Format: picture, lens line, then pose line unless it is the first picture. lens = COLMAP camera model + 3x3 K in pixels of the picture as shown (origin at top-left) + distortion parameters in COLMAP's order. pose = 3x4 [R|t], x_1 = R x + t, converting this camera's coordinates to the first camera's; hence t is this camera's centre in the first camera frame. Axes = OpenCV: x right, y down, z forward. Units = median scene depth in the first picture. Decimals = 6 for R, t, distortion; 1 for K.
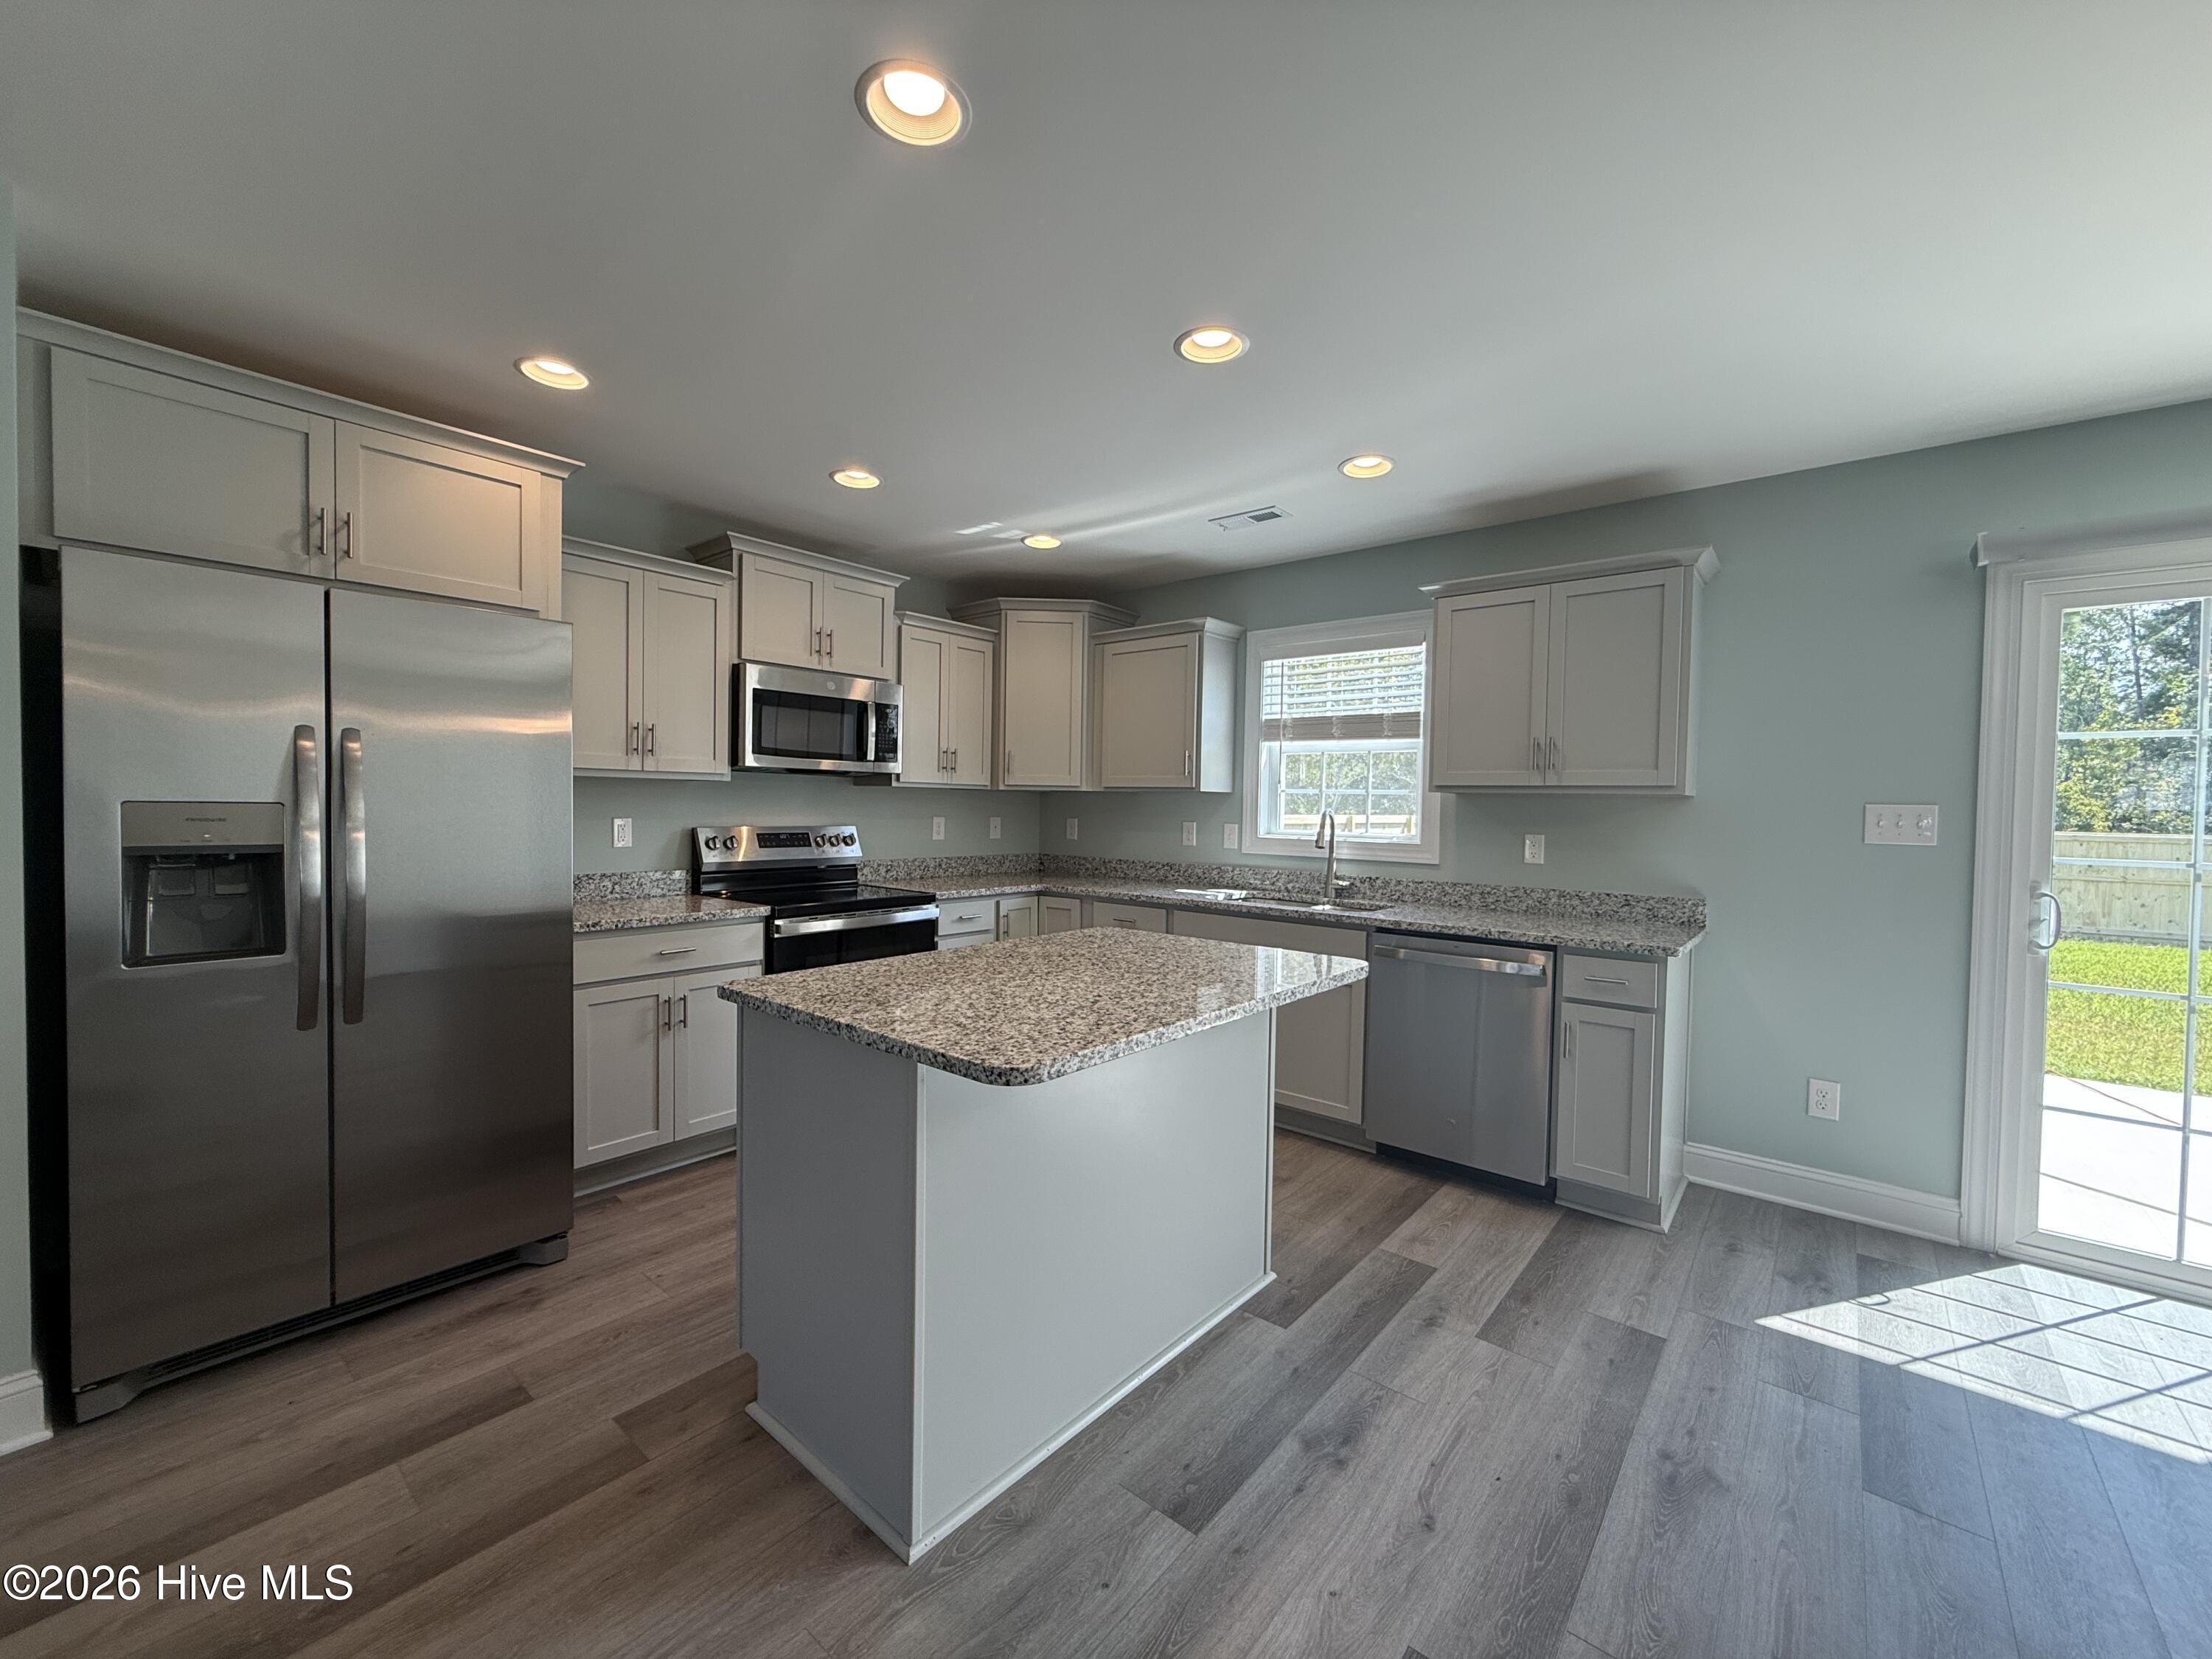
lens RADIAL K [[883.2, 0, 1098.9], [0, 883.2, 825.4], [0, 0, 1]] dist [-0.001606, -0.000036]
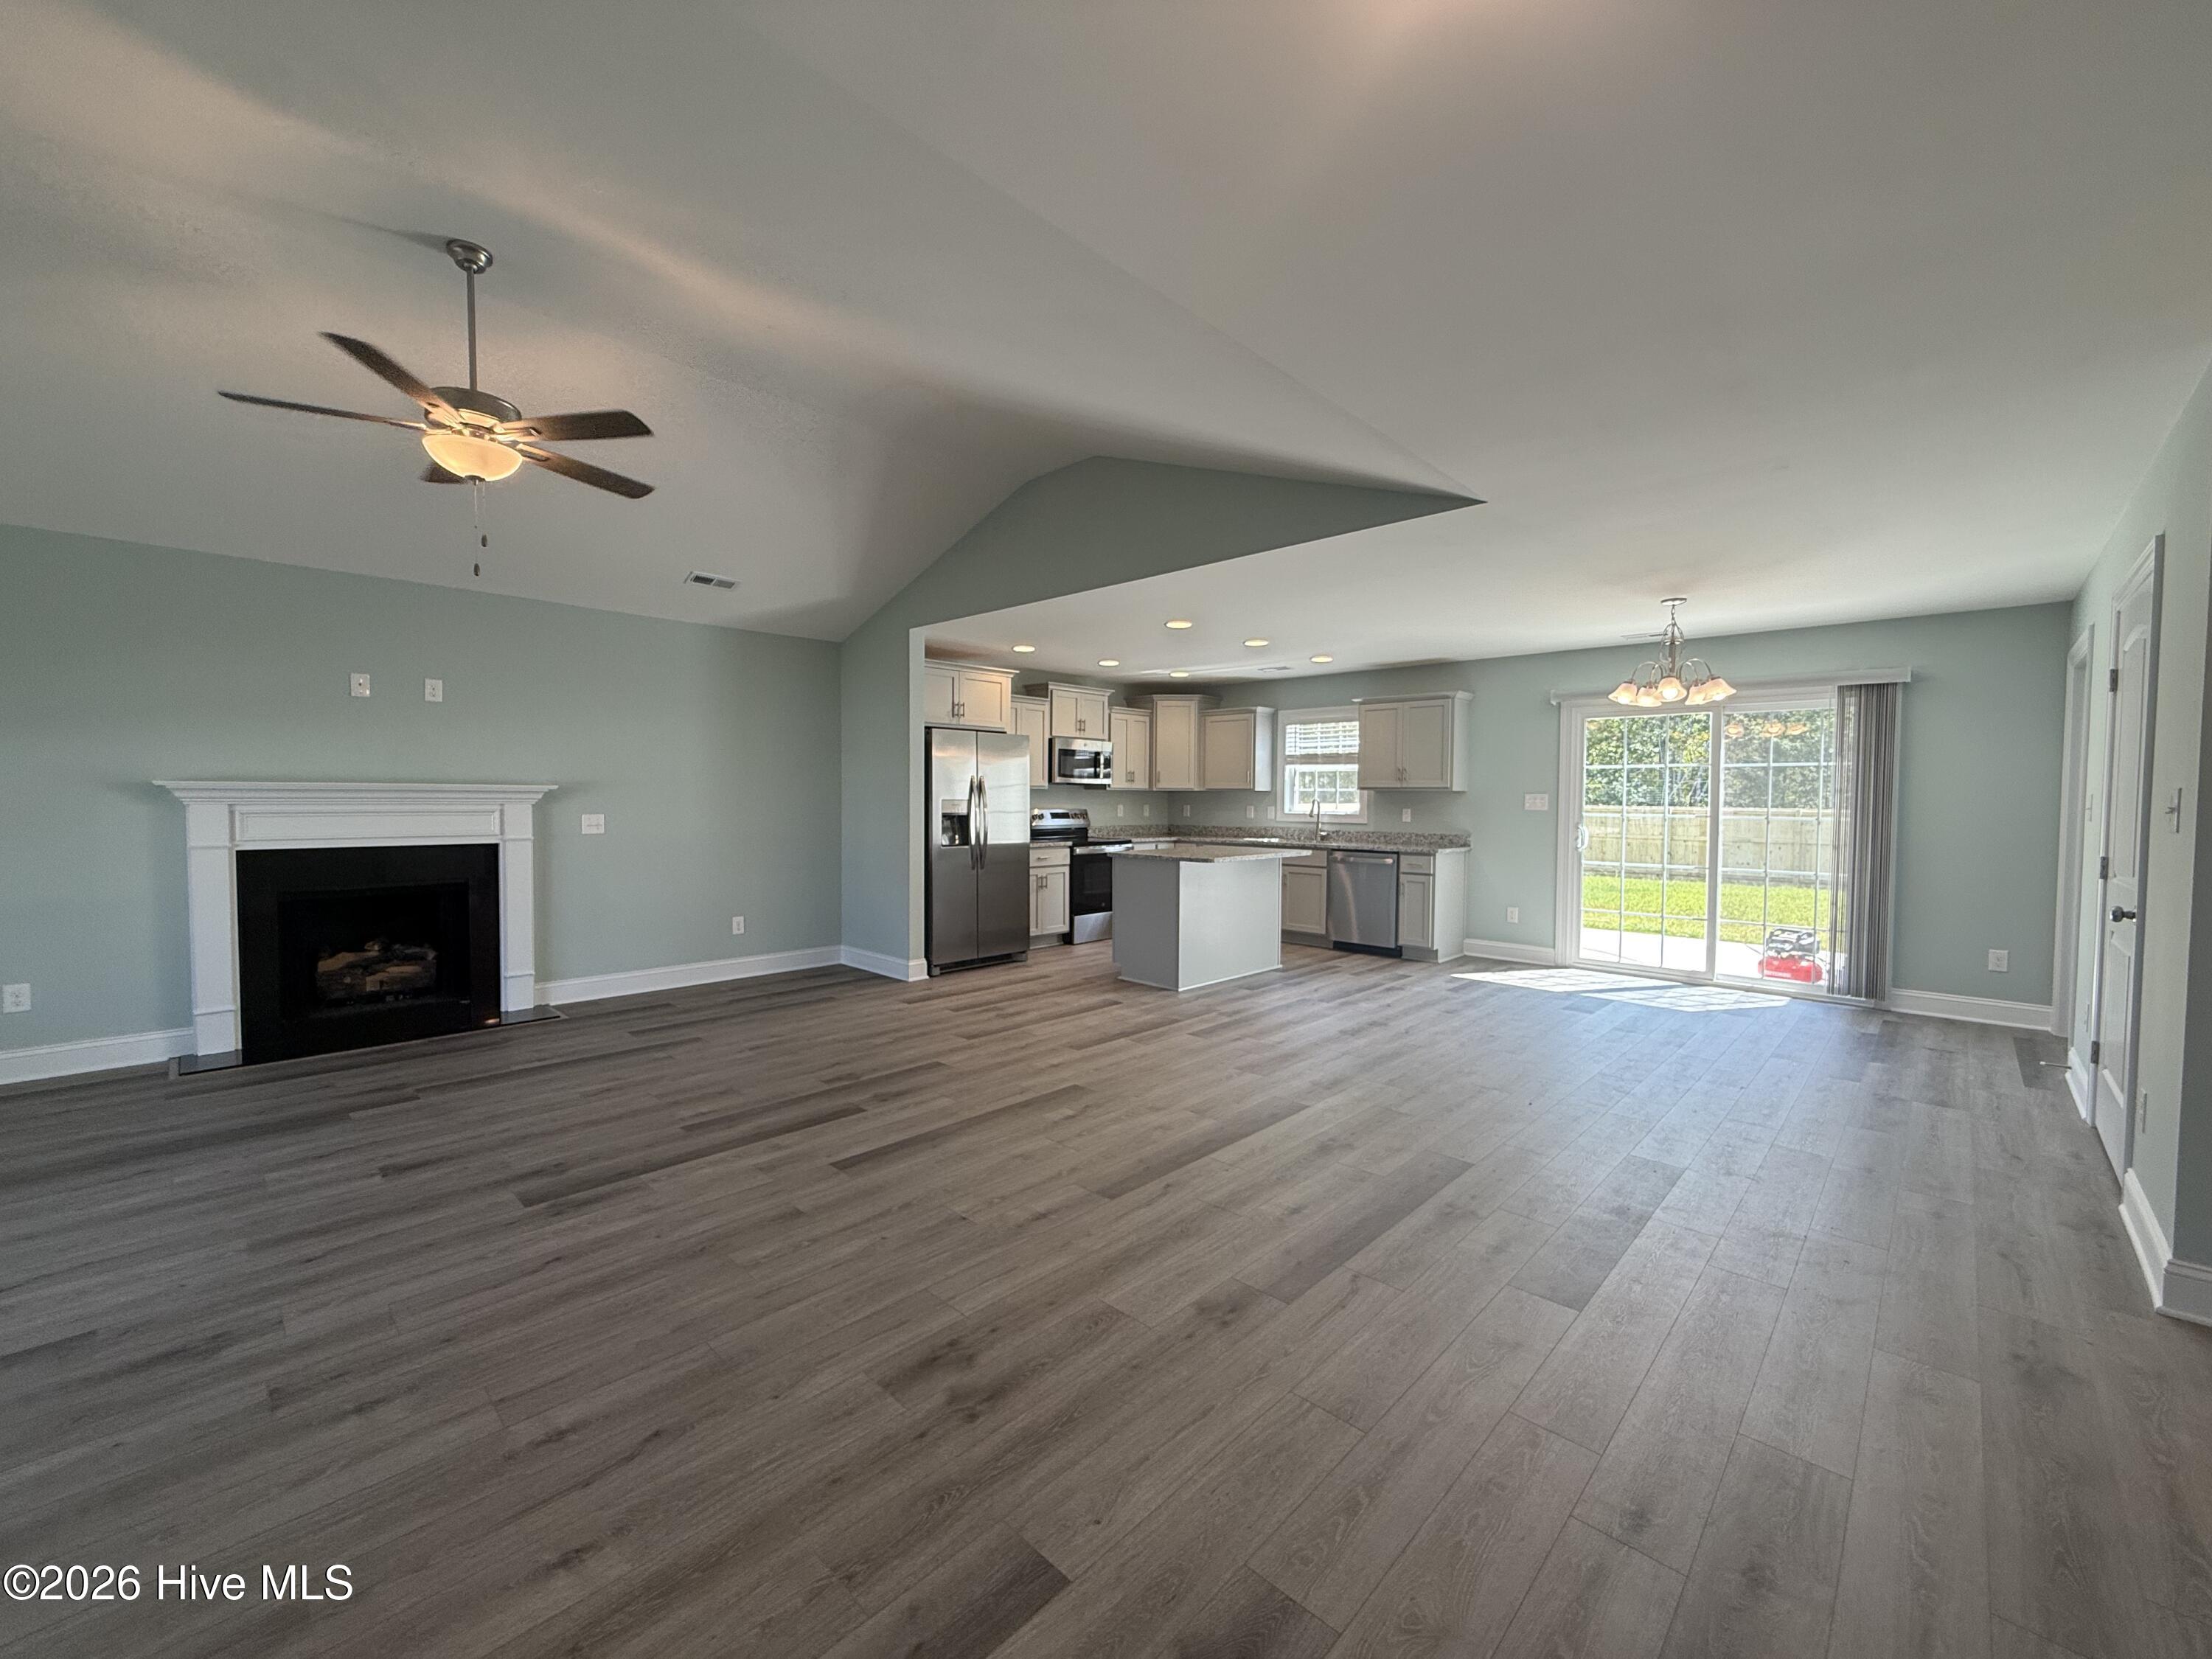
lens RADIAL K [[883.2, 0, 1097.8], [0, 883.2, 828.4], [0, 0, 1]] dist [-0.001606, -0.000036]
pose [[0.997583, -0.008447, -0.068965, -0.132316], [0.009220, 0.999898, 0.010904, 0.028505], [0.068865, -0.011514, 0.997560, -1.303560]]
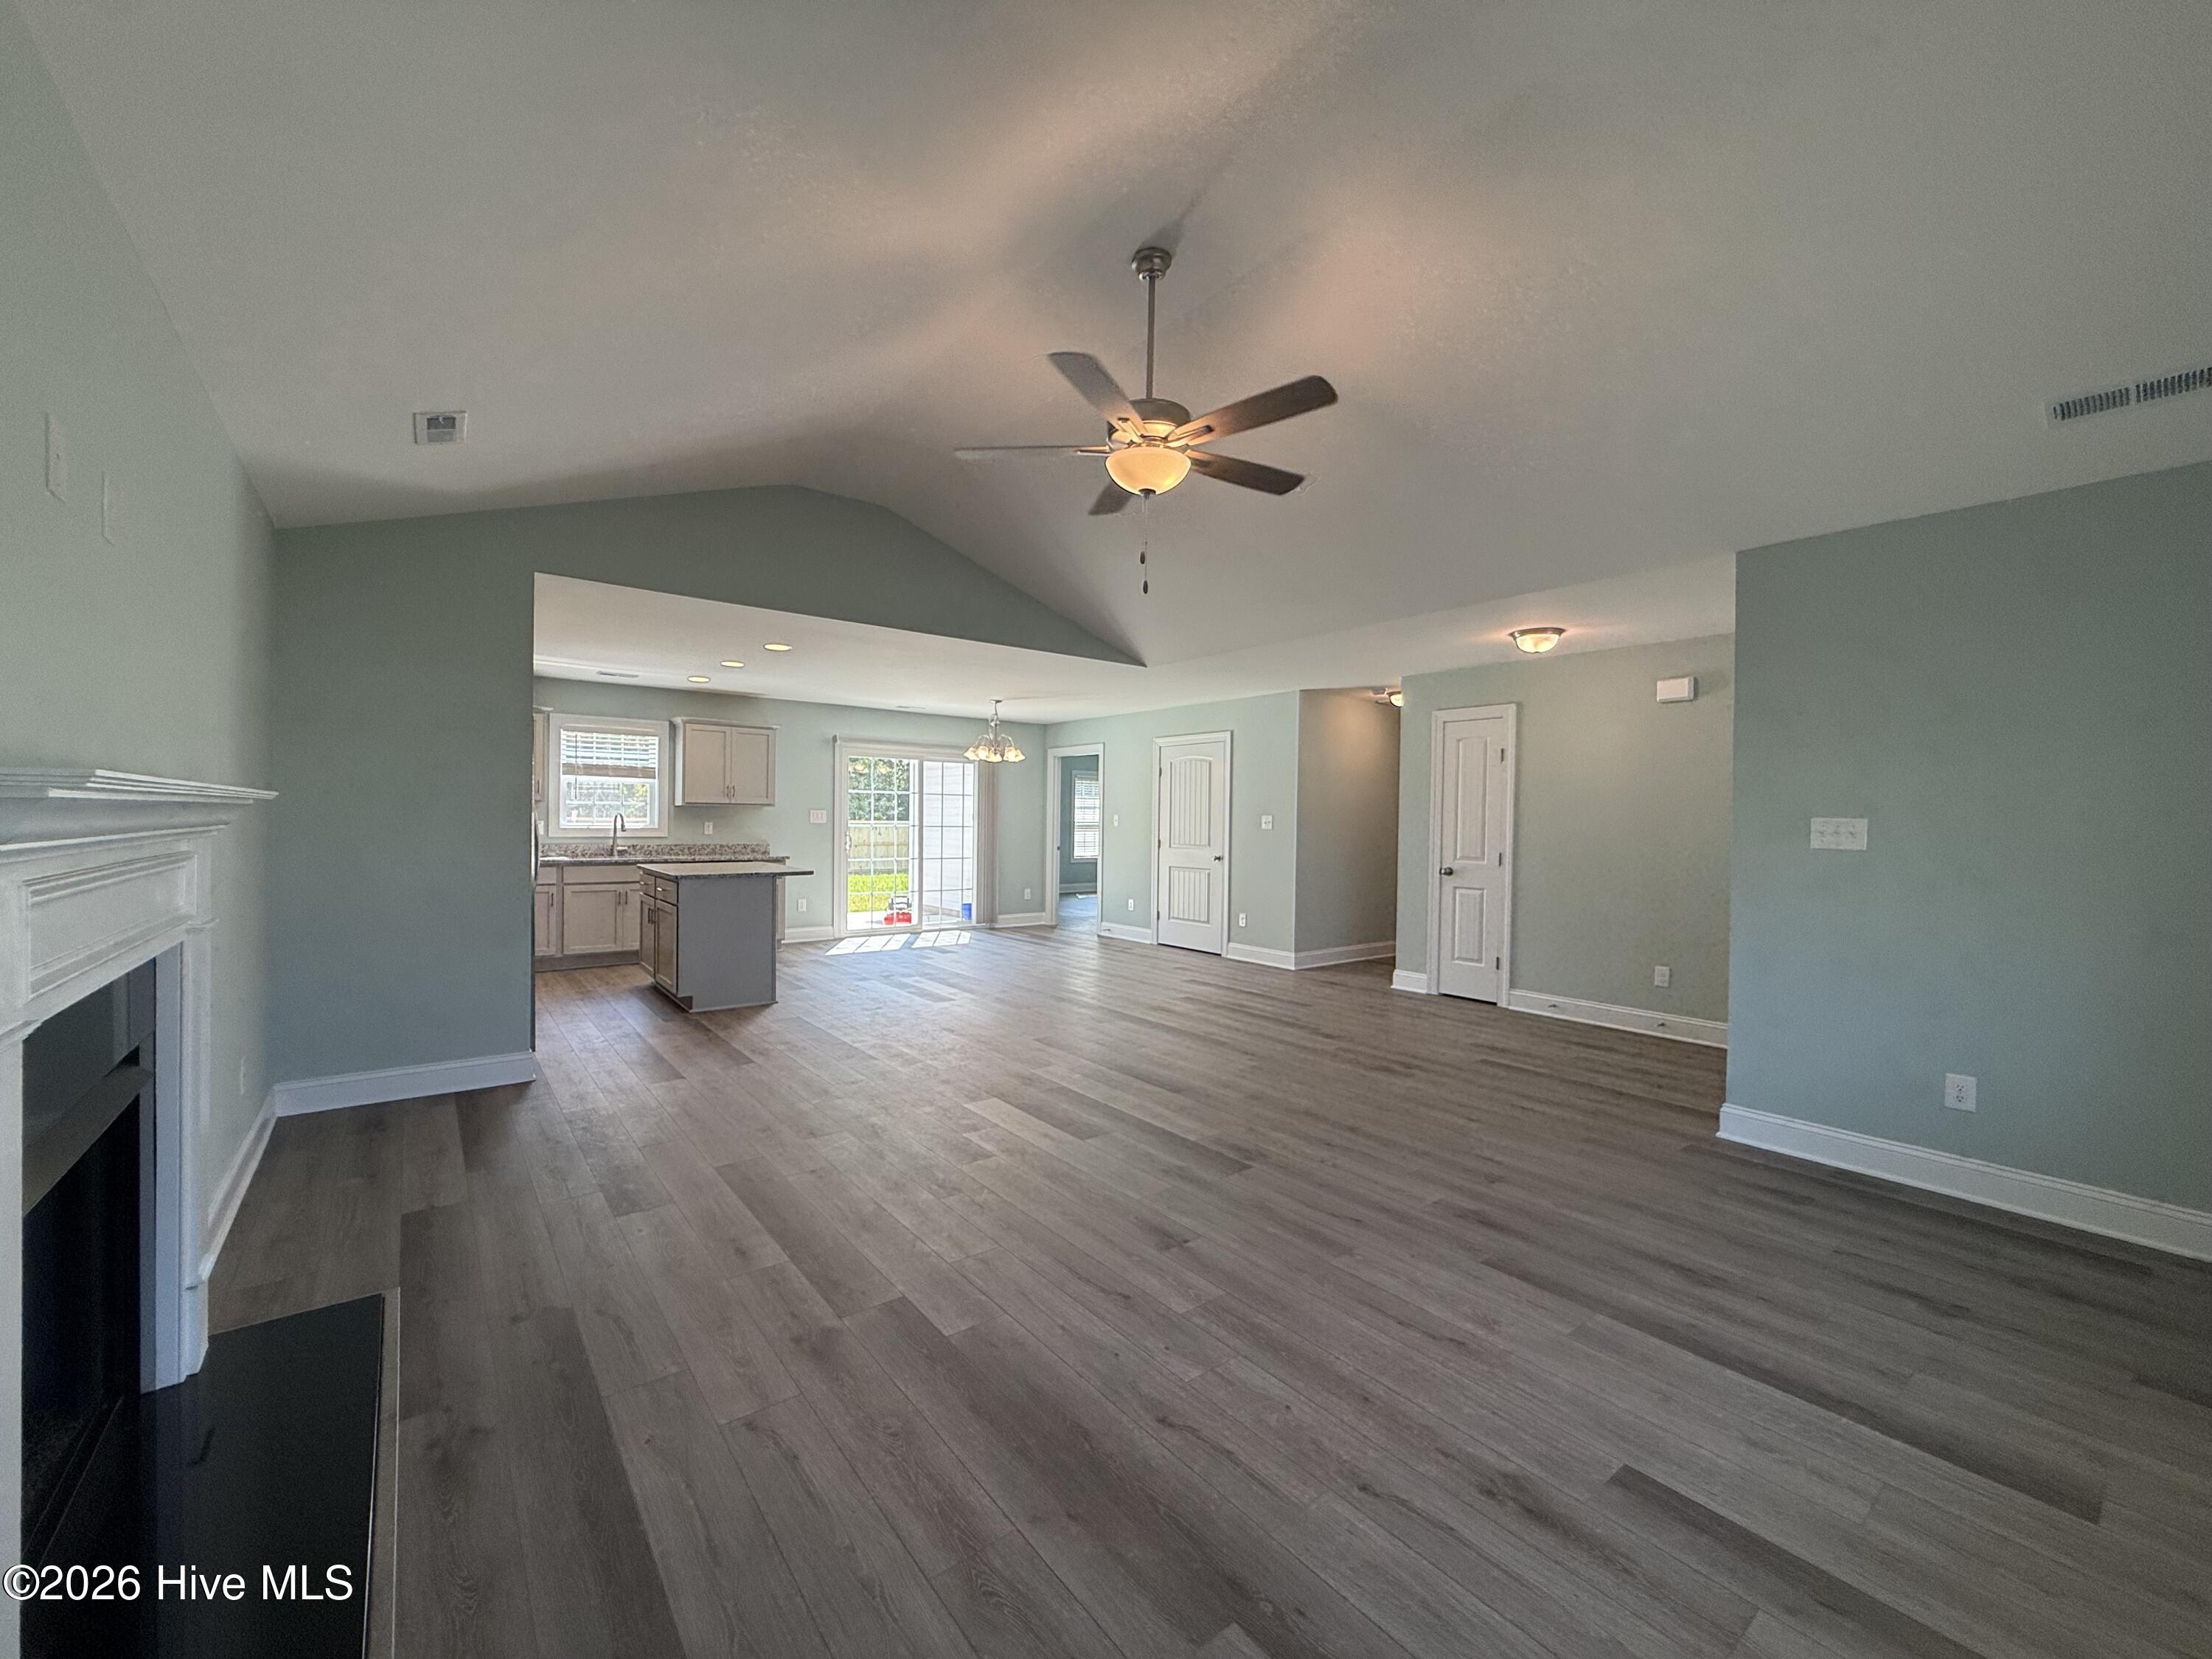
lens RADIAL K [[883.2, 0, 1097.1], [0, 883.2, 832.0], [0, 0, 1]] dist [-0.001606, -0.000036]
pose [[0.209155, -0.030543, 0.977405, -1.698816], [0.013120, 0.999510, 0.028426, -0.018658], [-0.977795, 0.006879, 0.209453, -0.569686]]
